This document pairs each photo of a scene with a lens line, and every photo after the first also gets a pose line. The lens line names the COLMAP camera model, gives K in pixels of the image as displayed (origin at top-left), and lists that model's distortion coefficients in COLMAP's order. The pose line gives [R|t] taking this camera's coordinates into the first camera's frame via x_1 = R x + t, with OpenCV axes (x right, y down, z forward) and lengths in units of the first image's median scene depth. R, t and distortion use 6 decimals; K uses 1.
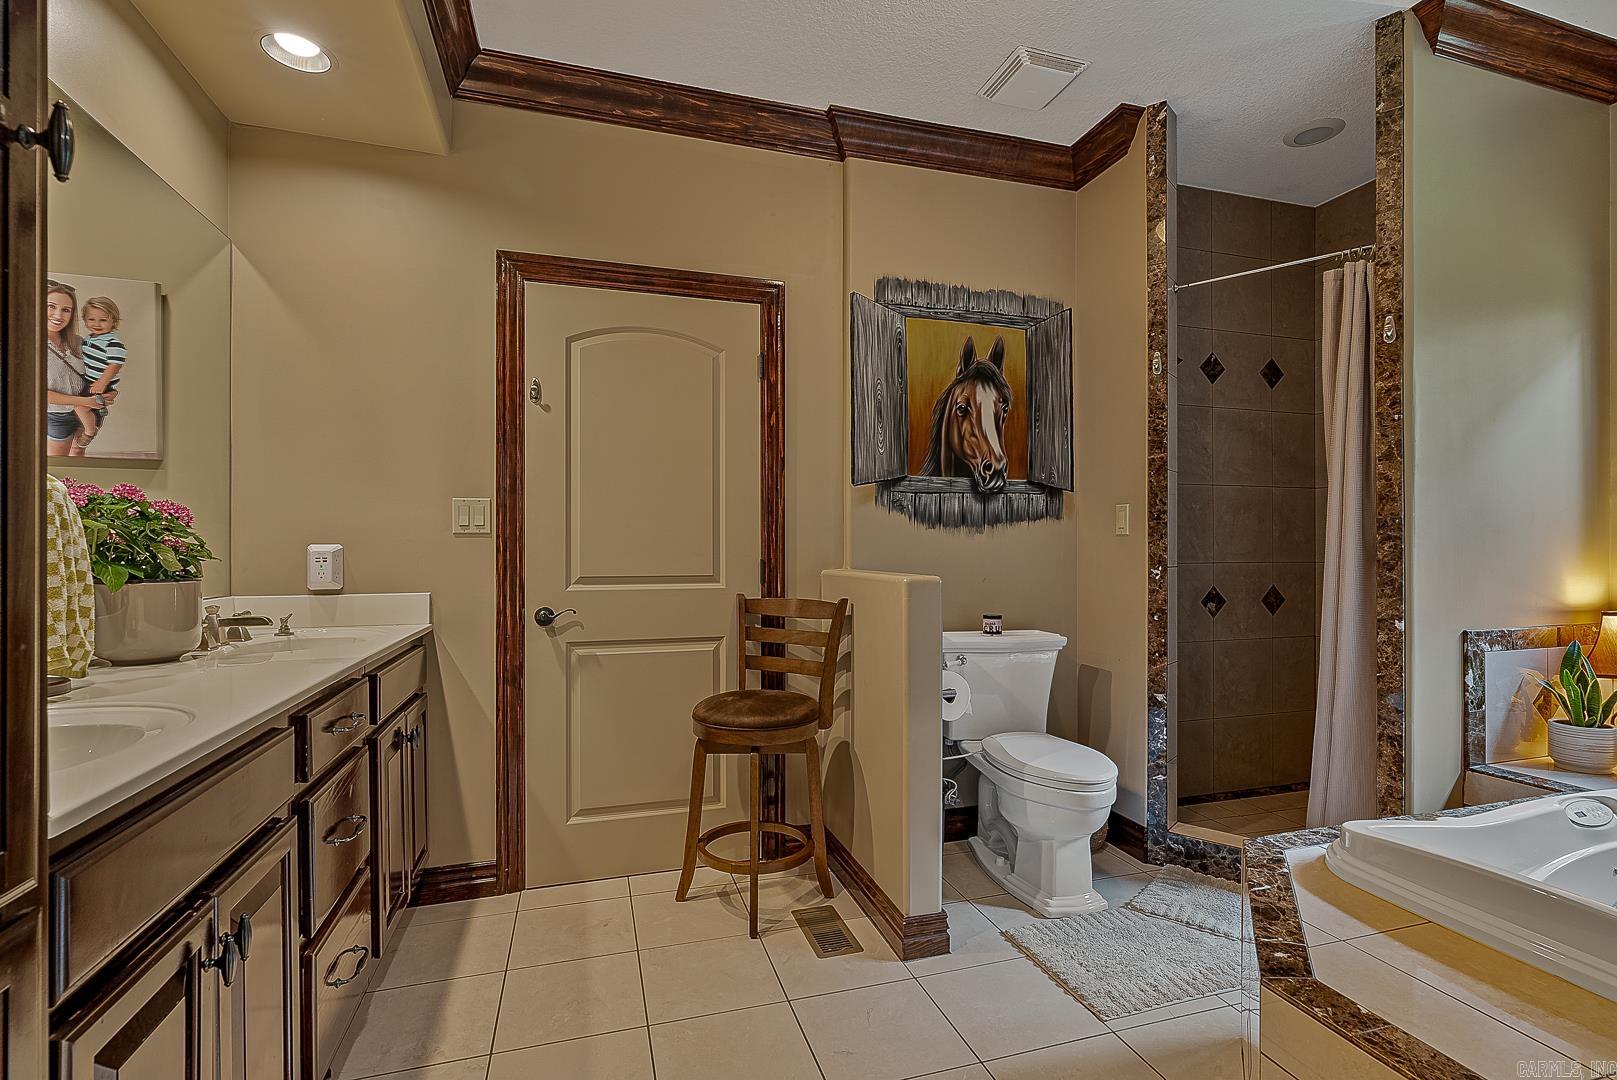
lens RADIAL K [[754.7, 0, 816.5], [0, 754.7, 555.3], [0, 0, 1]] dist [0.013383, 0.000637]
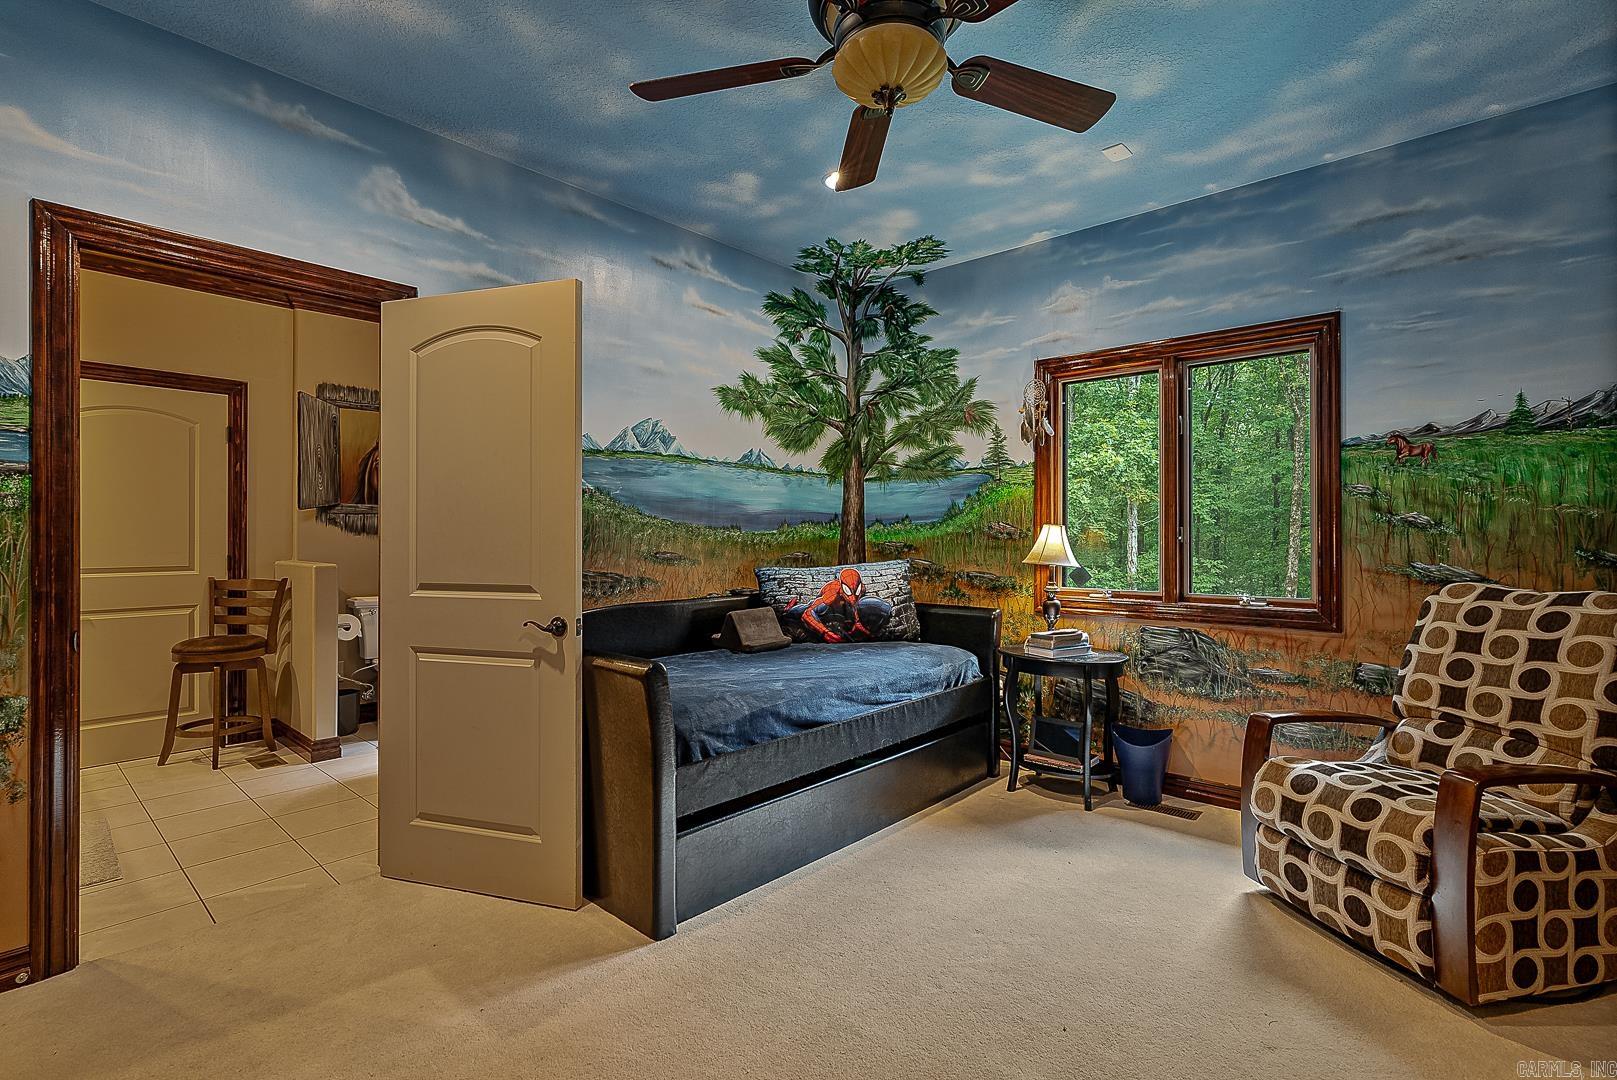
lens RADIAL K [[754.7, 0, 797.1], [0, 754.7, 537.9], [0, 0, 1]] dist [0.013383, 0.000637]
pose [[0.861795, 0.006969, 0.507208, 0.150397], [-0.016463, 0.999763, 0.014234, -0.074671], [-0.506989, -0.020617, 0.861706, -1.009025]]
